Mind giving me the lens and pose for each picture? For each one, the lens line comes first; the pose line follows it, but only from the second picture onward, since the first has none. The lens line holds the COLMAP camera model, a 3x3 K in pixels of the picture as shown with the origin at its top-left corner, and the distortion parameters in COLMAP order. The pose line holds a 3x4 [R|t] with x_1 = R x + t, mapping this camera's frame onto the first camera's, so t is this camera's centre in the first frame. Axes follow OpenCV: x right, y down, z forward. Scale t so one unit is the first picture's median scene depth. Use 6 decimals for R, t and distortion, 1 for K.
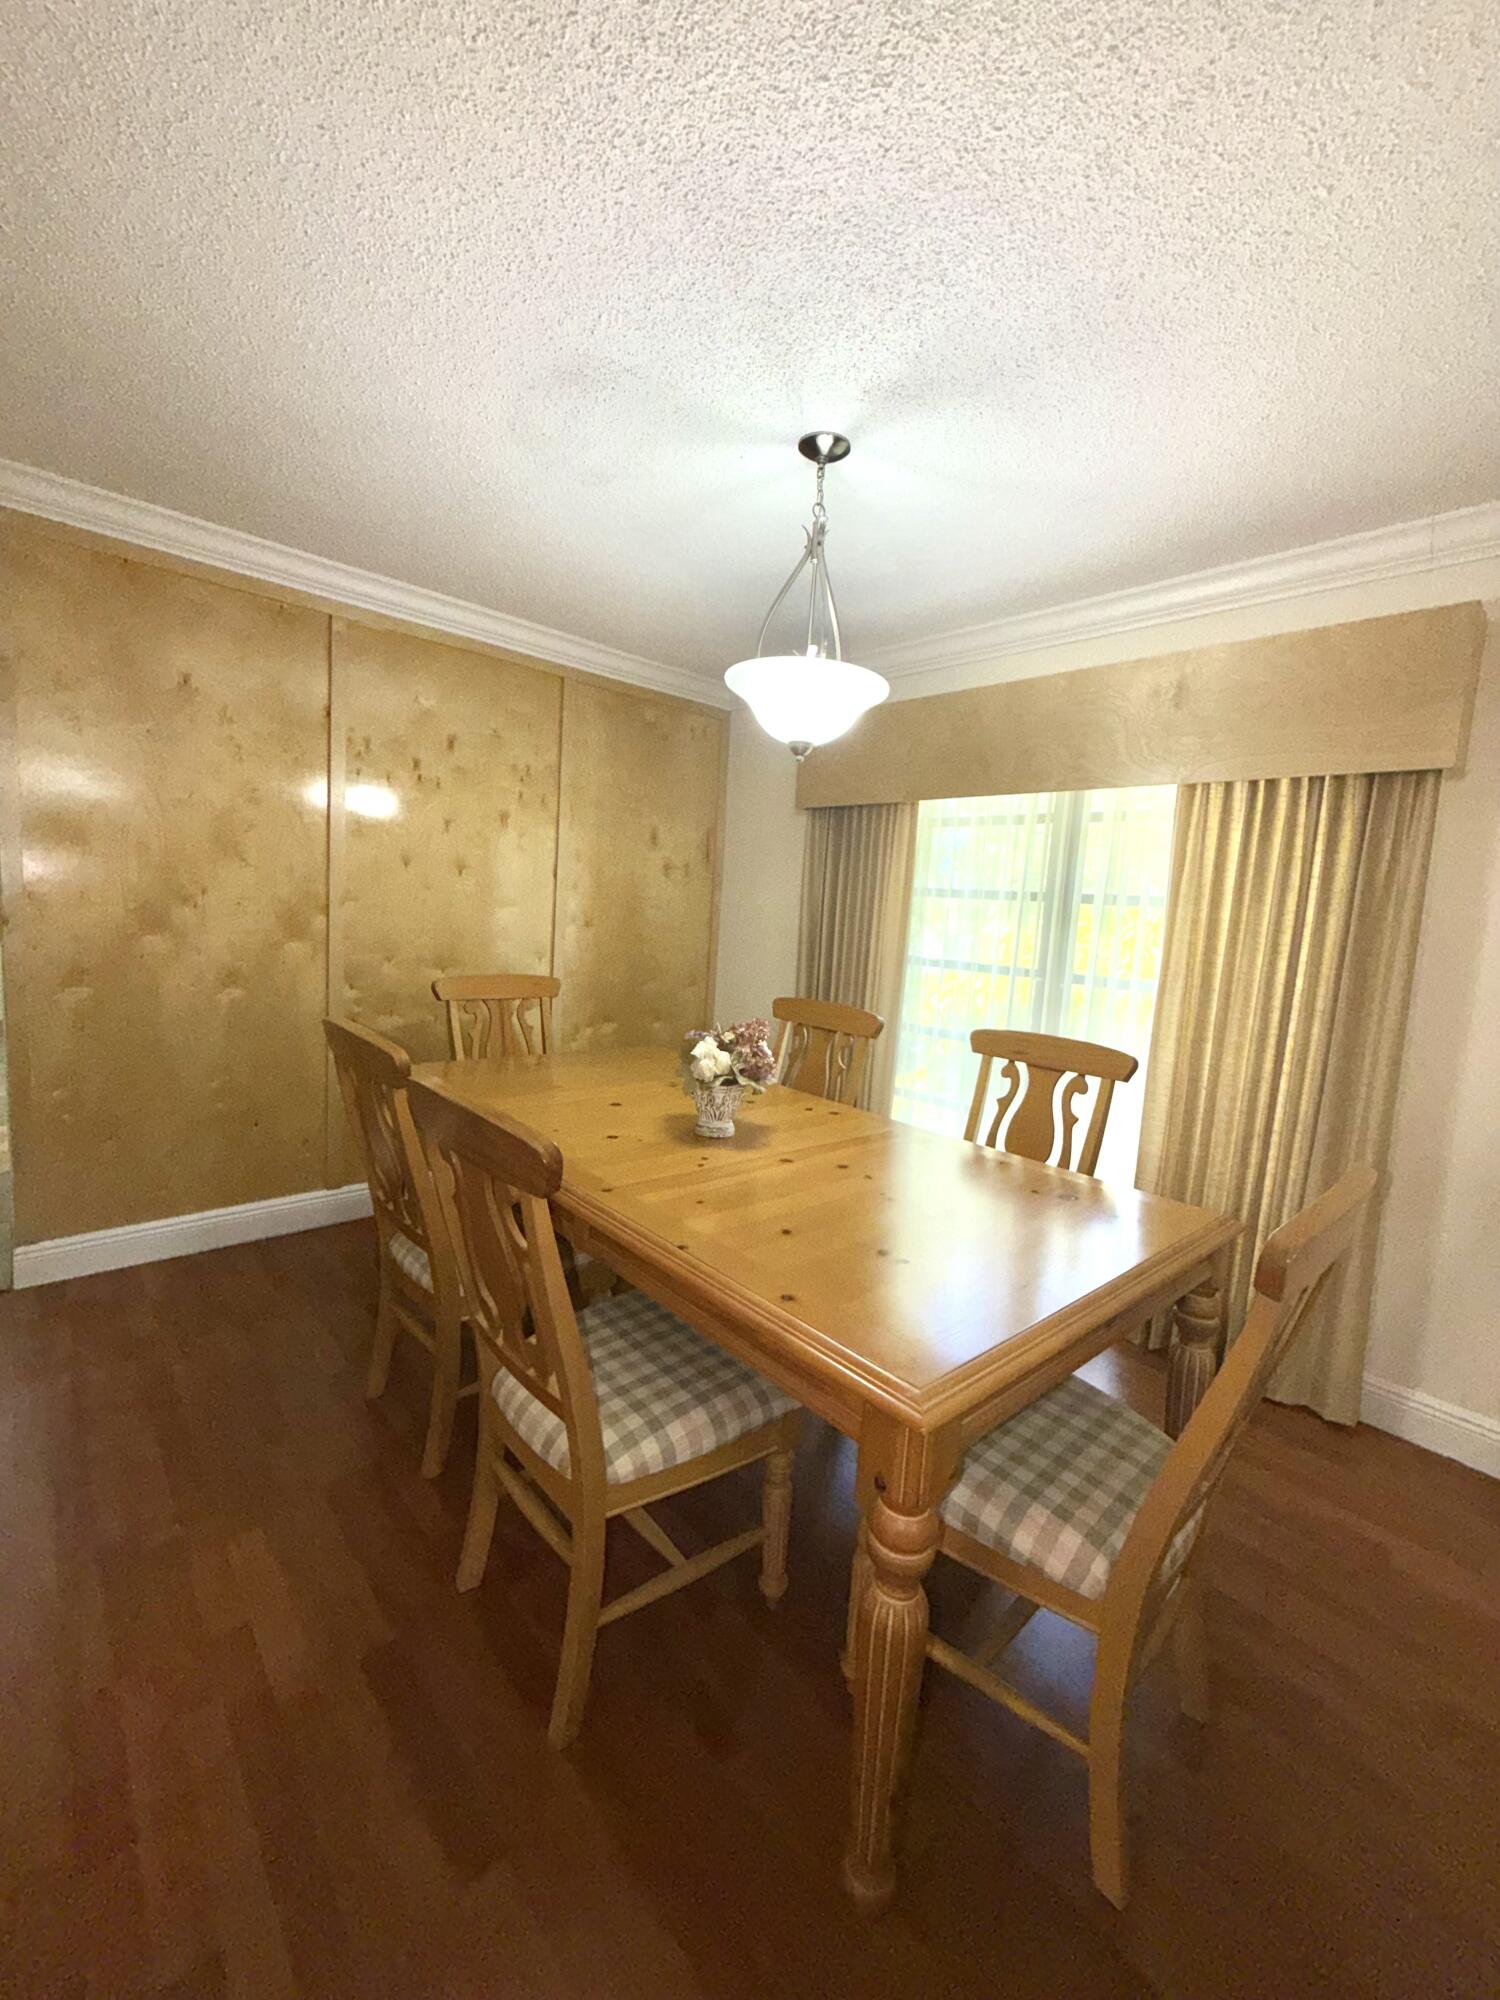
lens RADIAL K [[797.3, 0, 751.9], [0, 797.3, 991.3], [0, 0, 1]] dist [0.000849, 0.000355]
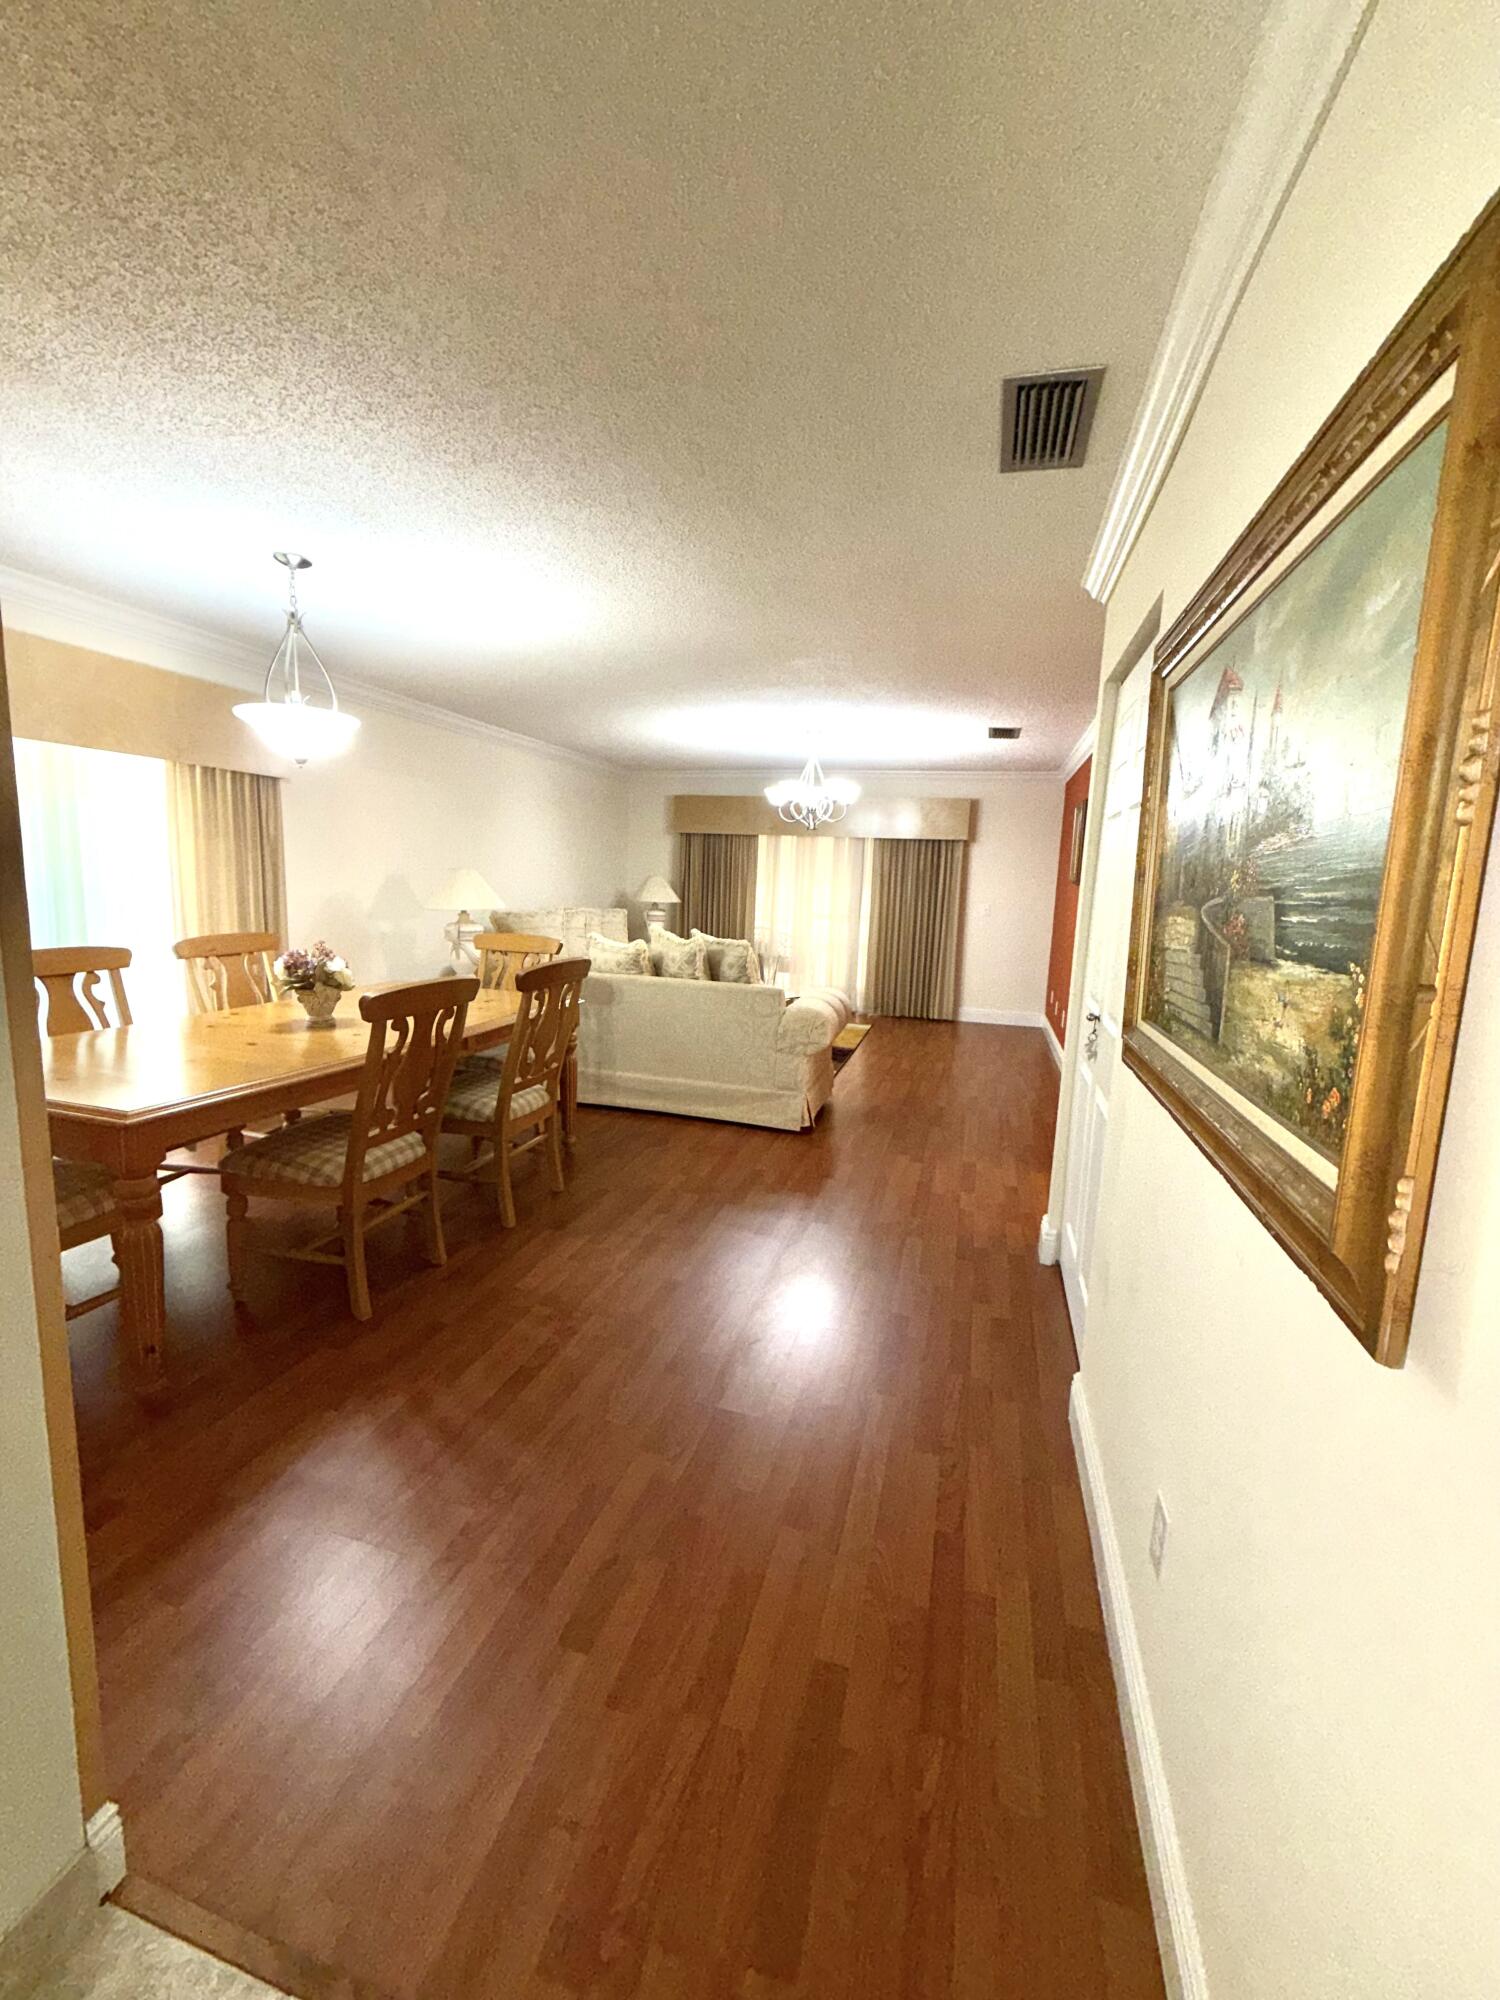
lens RADIAL K [[797.3, 0, 751.9], [0, 797.3, 991.3], [0, 0, 1]] dist [0.000849, 0.000355]
pose [[-0.509994, -0.207309, 0.834823, -1.128538], [0.012624, 0.968615, 0.248245, -0.162087], [-0.860085, 0.137143, -0.491371, 0.707976]]
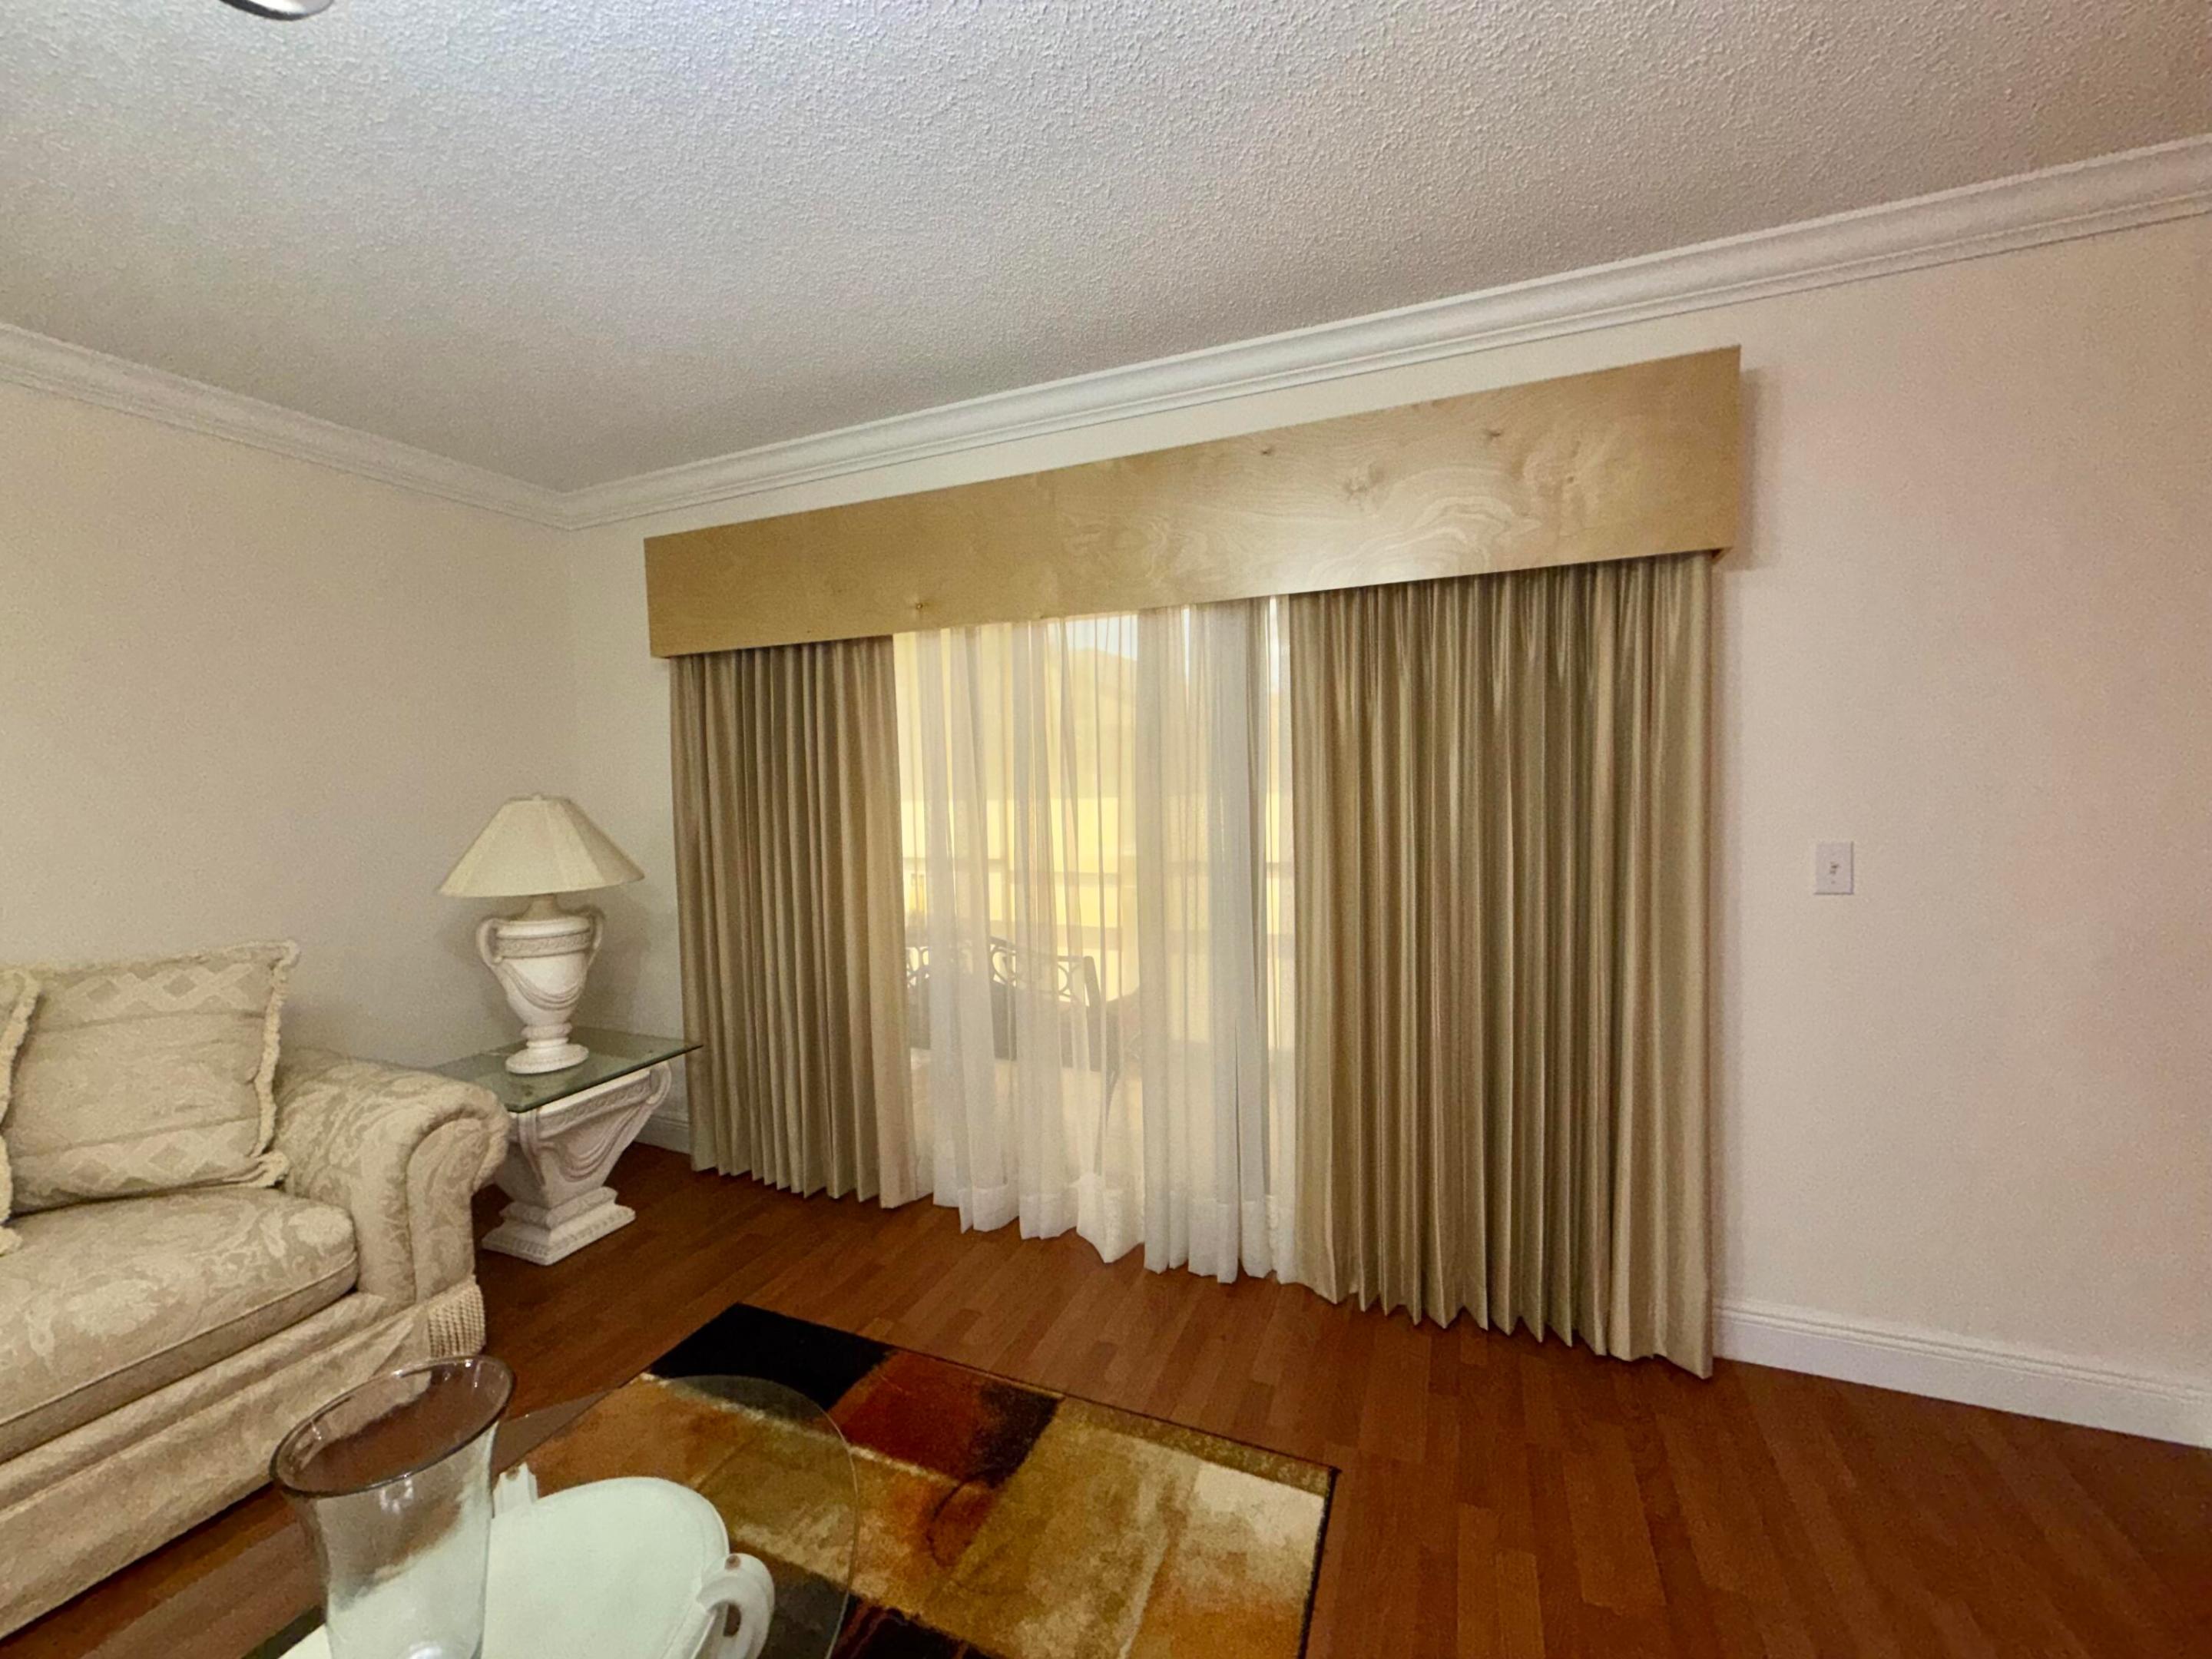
lens RADIAL K [[881.8, 0, 1096.3], [0, 881.8, 830.3], [0, 0, 1]] dist [0.000849, 0.000355]
pose [[-0.417178, -0.112171, 0.901876, 0.359859], [0.091662, 0.982101, 0.164549, 0.078401], [-0.904191, 0.151314, -0.399429, -0.546362]]
